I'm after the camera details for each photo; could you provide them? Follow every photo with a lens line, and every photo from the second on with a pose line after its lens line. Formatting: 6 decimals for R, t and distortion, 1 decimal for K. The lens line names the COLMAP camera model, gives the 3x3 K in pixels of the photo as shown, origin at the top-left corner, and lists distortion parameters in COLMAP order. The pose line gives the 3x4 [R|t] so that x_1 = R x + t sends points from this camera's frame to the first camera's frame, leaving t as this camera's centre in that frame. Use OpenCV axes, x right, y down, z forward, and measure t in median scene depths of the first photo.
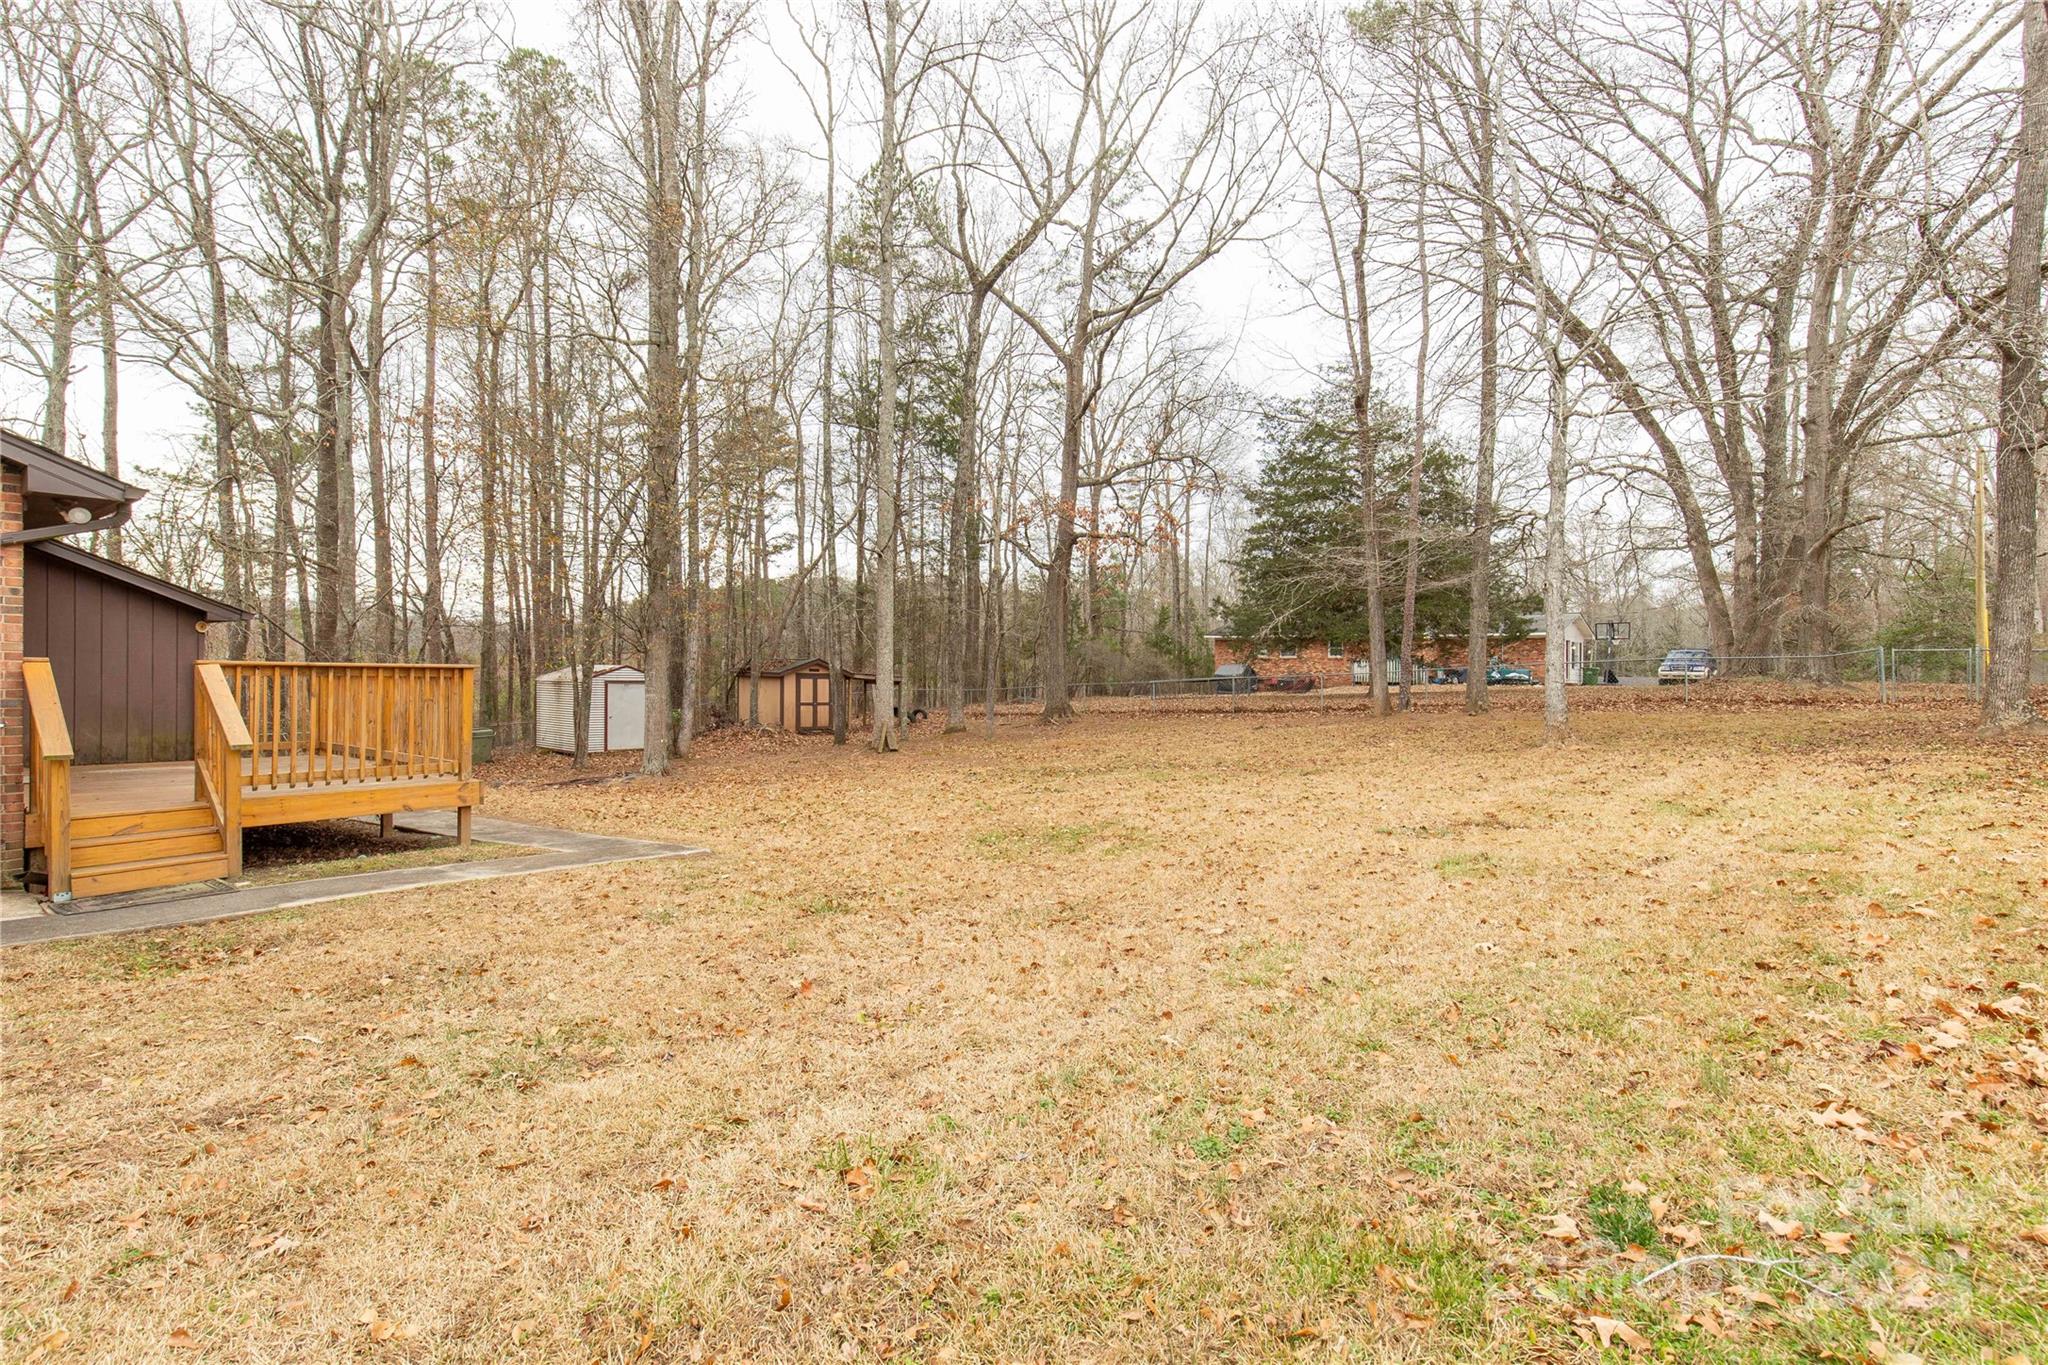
lens RADIAL K [[931.7, 0, 1027.8], [0, 931.7, 688.8], [0, 0, 1]] dist [0.007221, -0.000819]
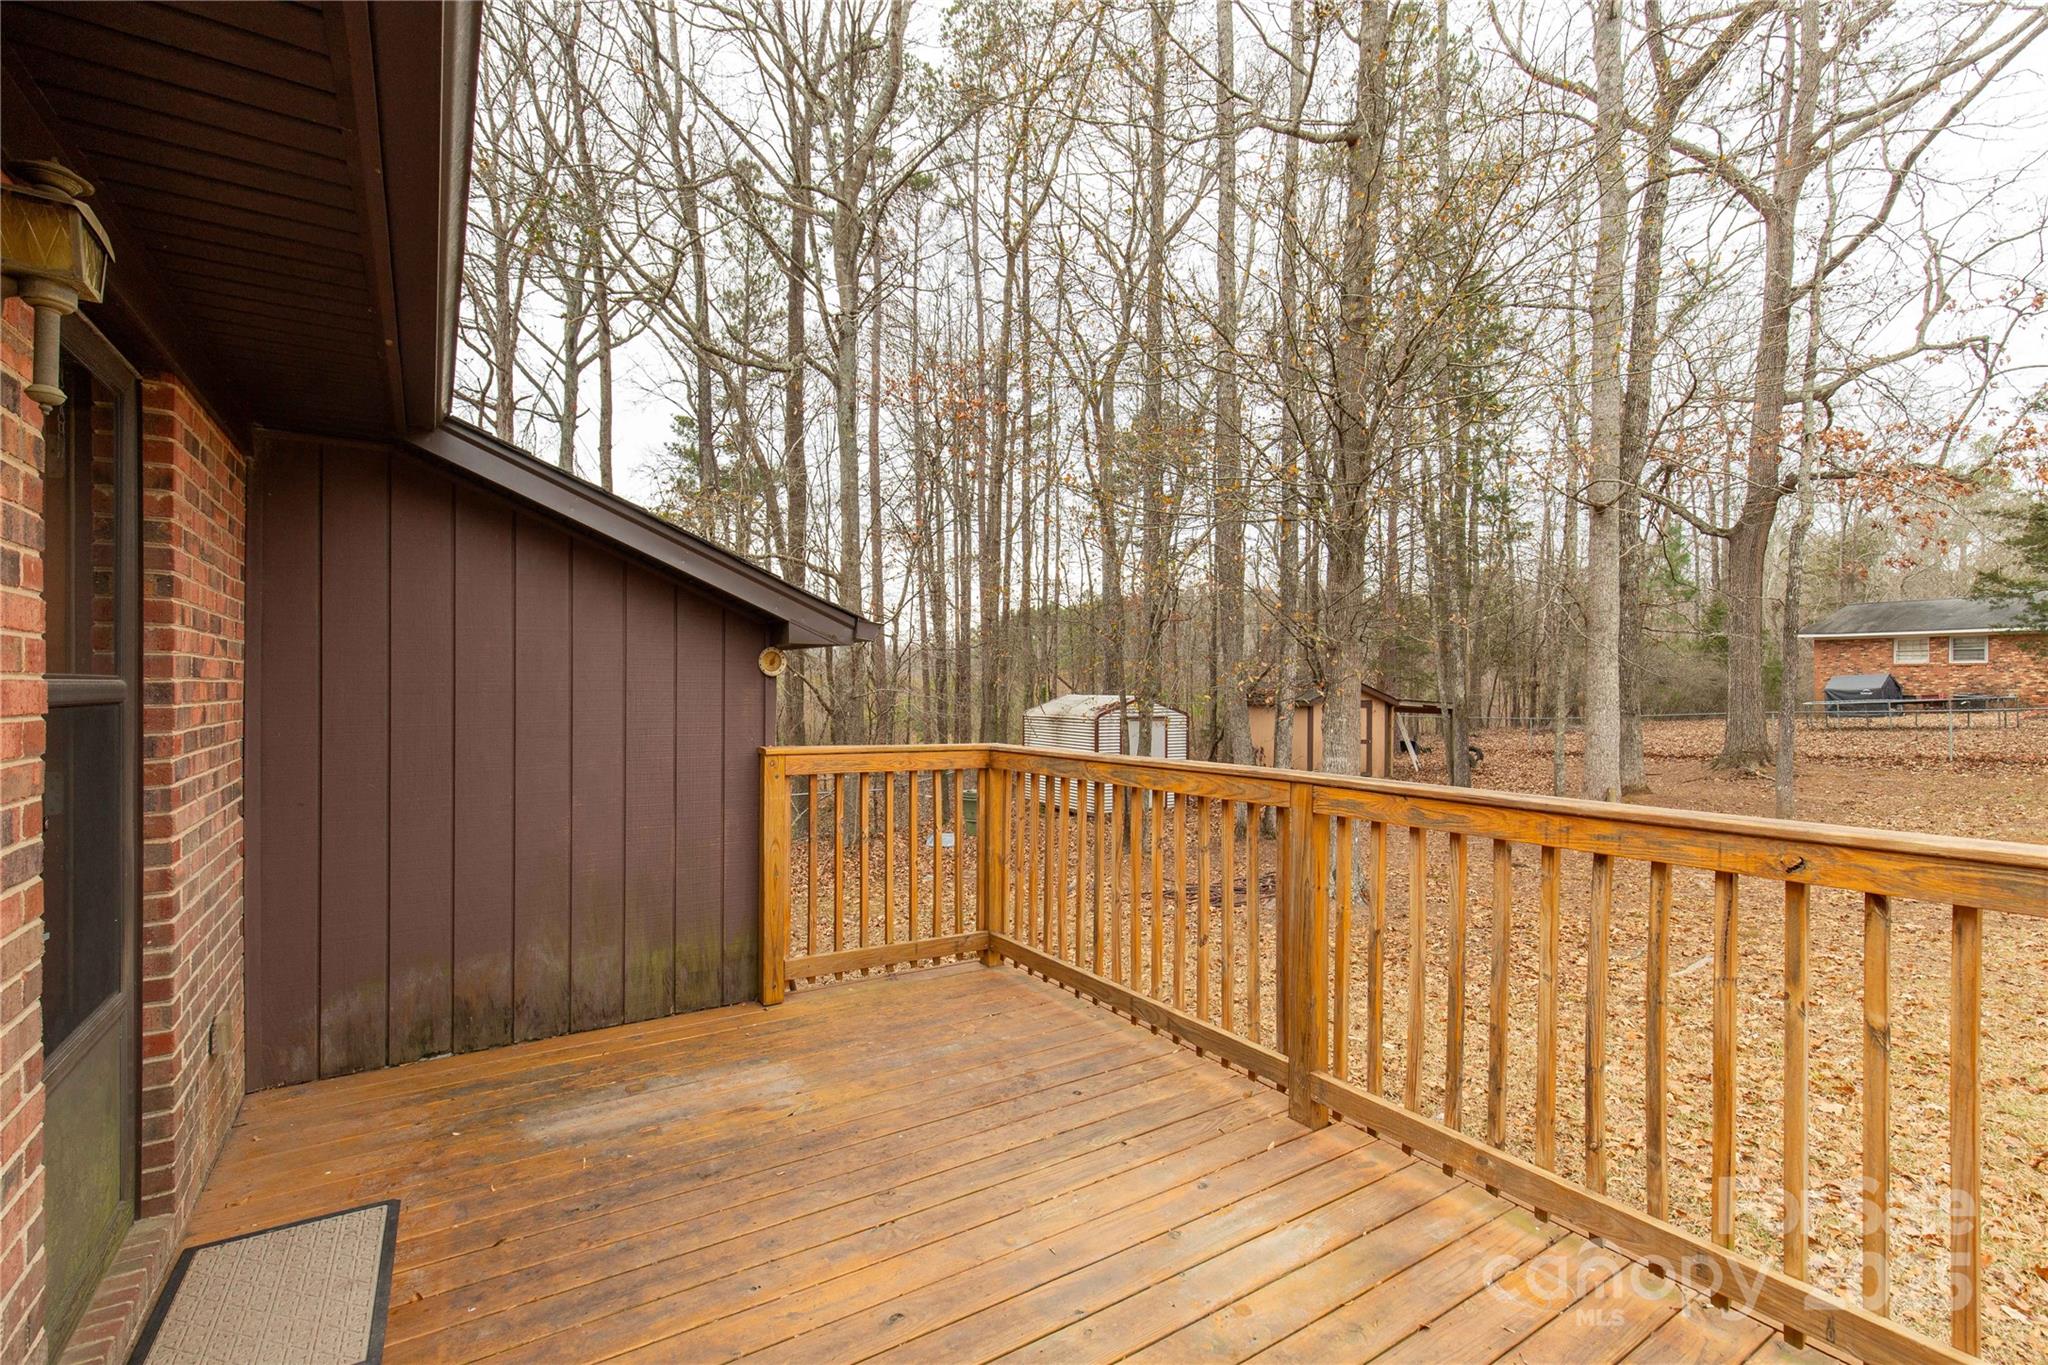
lens RADIAL K [[931.7, 0, 1024.6], [0, 931.7, 689.9], [0, 0, 1]] dist [0.007221, -0.000819]
pose [[0.937865, -0.009764, -0.346863, -0.261049], [0.005033, 0.999882, -0.014536, -0.019243], [0.346964, 0.011887, 0.937803, 0.270095]]
